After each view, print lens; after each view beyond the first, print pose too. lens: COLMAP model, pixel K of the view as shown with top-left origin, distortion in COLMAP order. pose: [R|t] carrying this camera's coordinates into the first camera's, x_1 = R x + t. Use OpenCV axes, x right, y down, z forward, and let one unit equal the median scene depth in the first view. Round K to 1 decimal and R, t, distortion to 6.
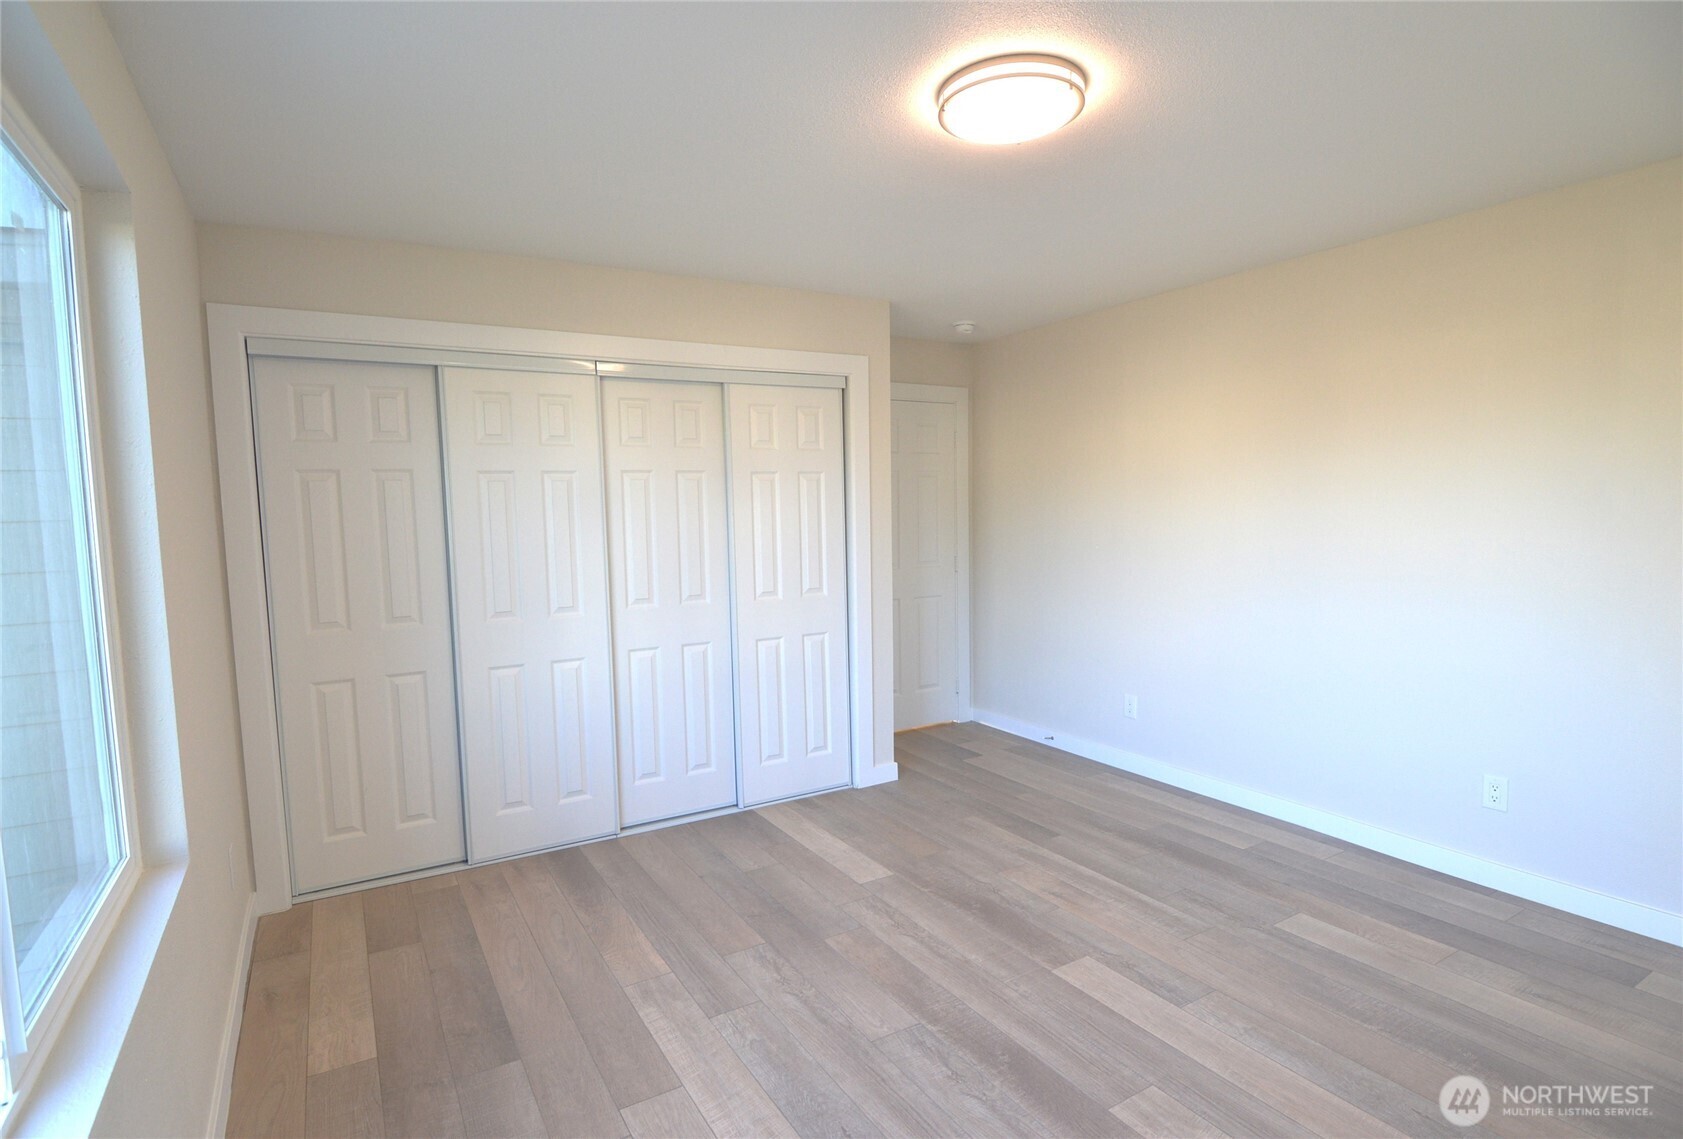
lens RADIAL K [[822.0, 0, 841.5], [0, 822.0, 569.5], [0, 0, 1]] dist [0.000547, 0.000172]
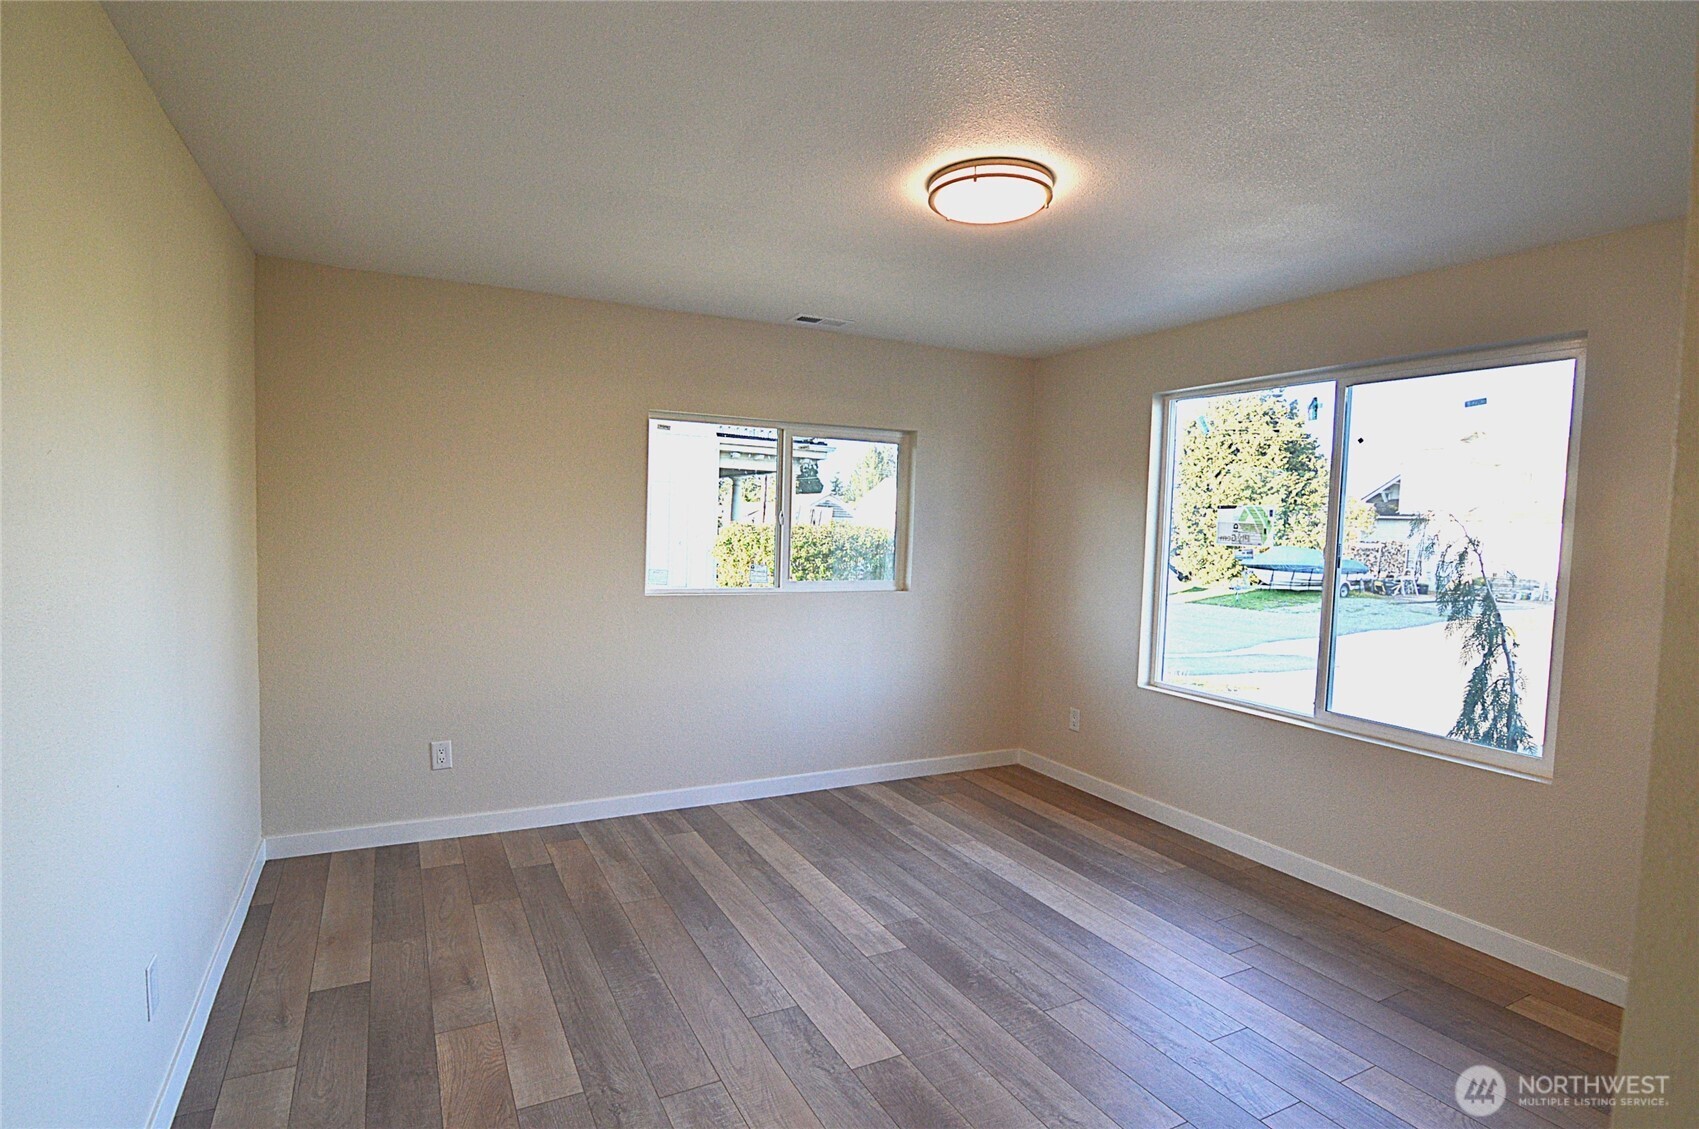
lens RADIAL K [[862.6, 0, 849.5], [0, 862.6, 564.5], [0, 0, 1]] dist [-0.020225, -0.000536]
pose [[-0.998131, -0.013387, 0.059619, 0.281817], [-0.005325, 0.991051, 0.133380, -0.177997], [-0.060871, 0.132813, -0.989270, 1.984603]]
